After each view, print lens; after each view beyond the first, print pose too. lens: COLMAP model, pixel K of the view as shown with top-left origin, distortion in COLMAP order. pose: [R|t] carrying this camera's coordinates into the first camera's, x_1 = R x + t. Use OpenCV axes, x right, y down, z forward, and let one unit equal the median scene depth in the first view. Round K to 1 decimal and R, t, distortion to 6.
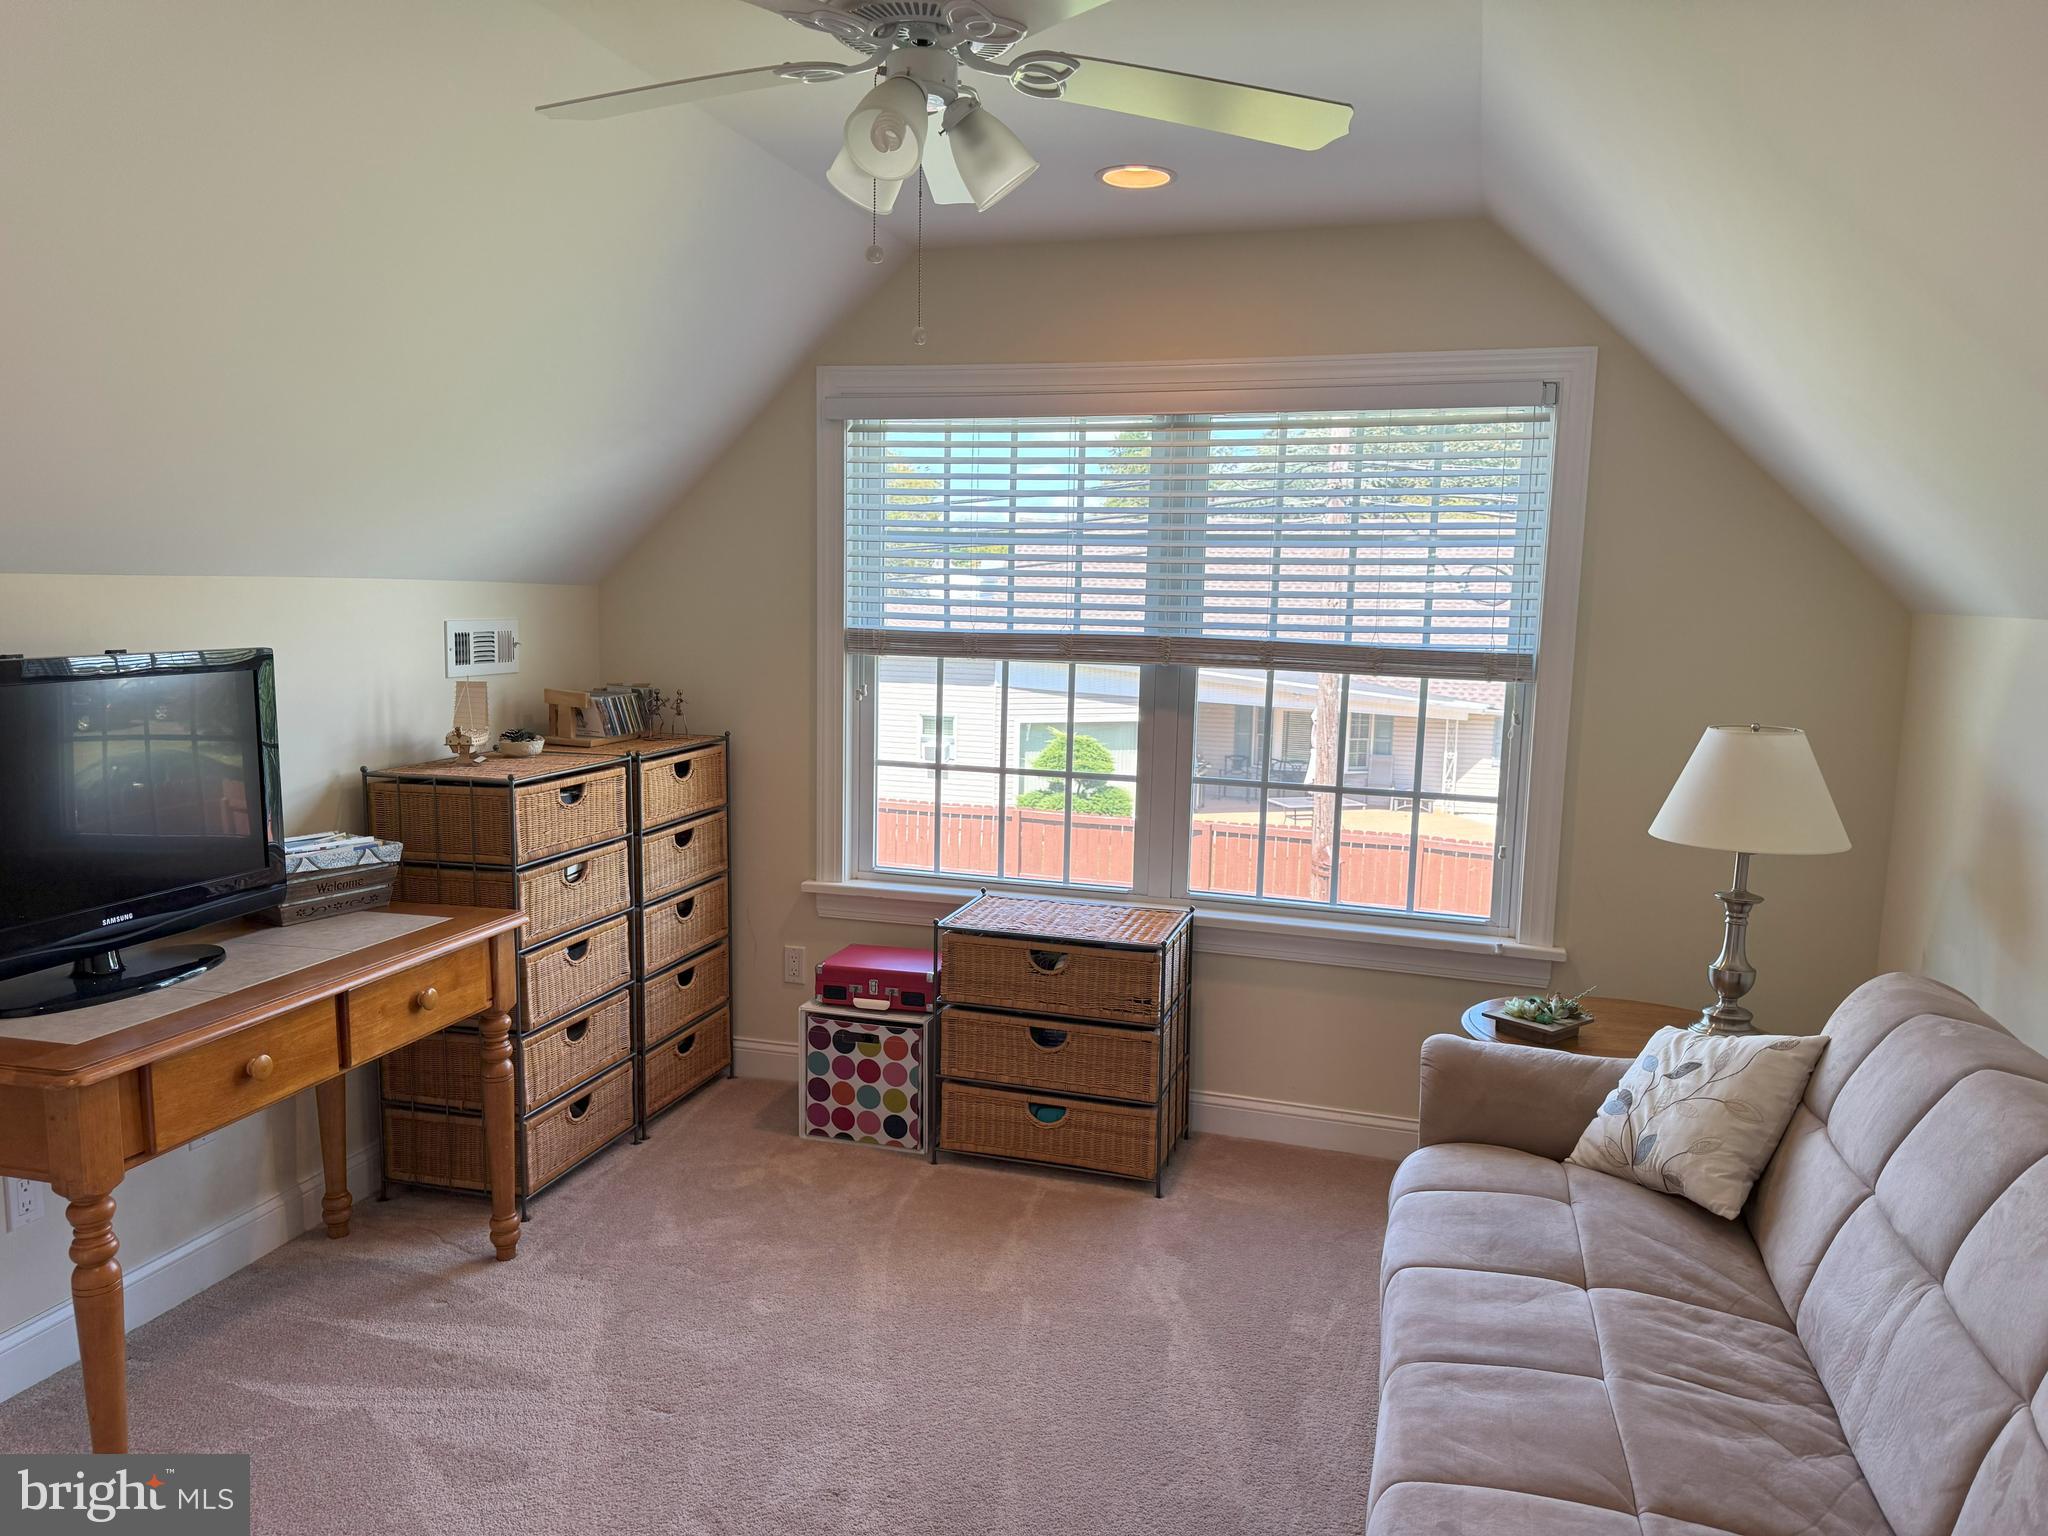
lens RADIAL K [[1441.7, 0, 1024.0], [0, 1441.7, 768.0], [0, 0, 1]] dist [0.153786, -0.269934]
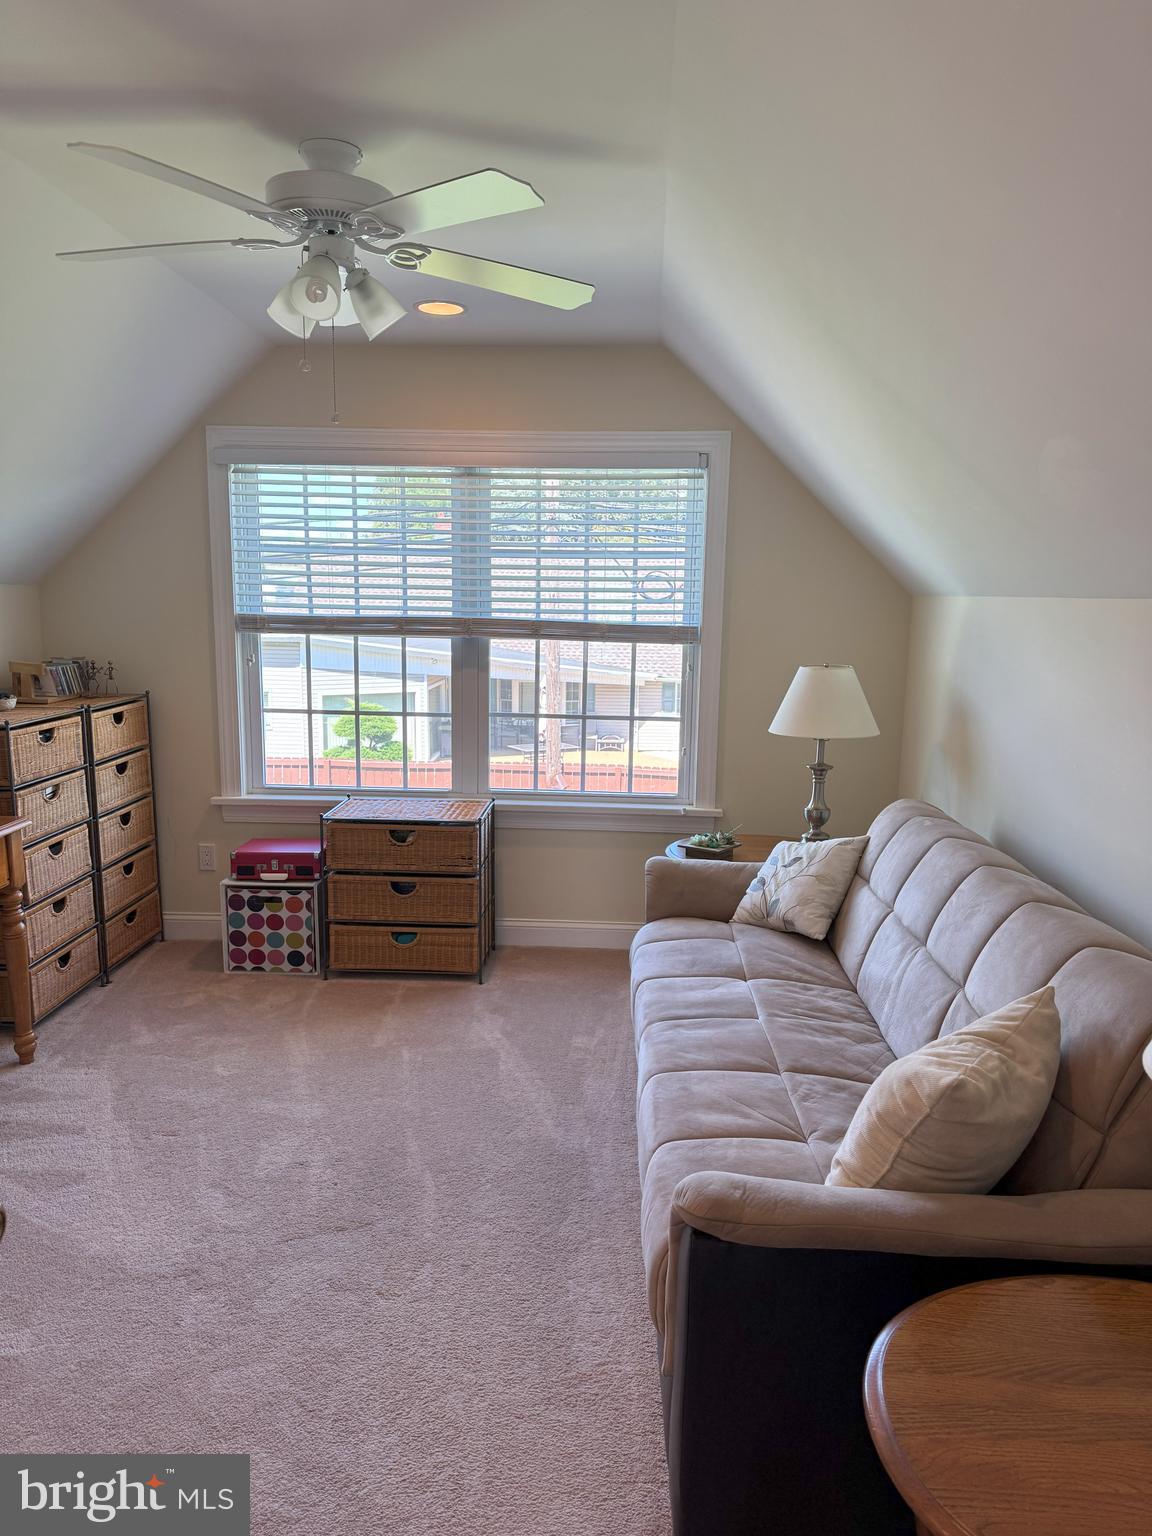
lens RADIAL K [[1086.4, 0, 576.0], [0, 1086.4, 768.0], [0, 0, 1]] dist [0.120212, -0.164743]
pose [[0.972115, -0.044475, 0.230248, -0.064958], [0.036068, 0.998524, 0.040598, 0.024072], [-0.231714, -0.031161, 0.972285, -0.133675]]
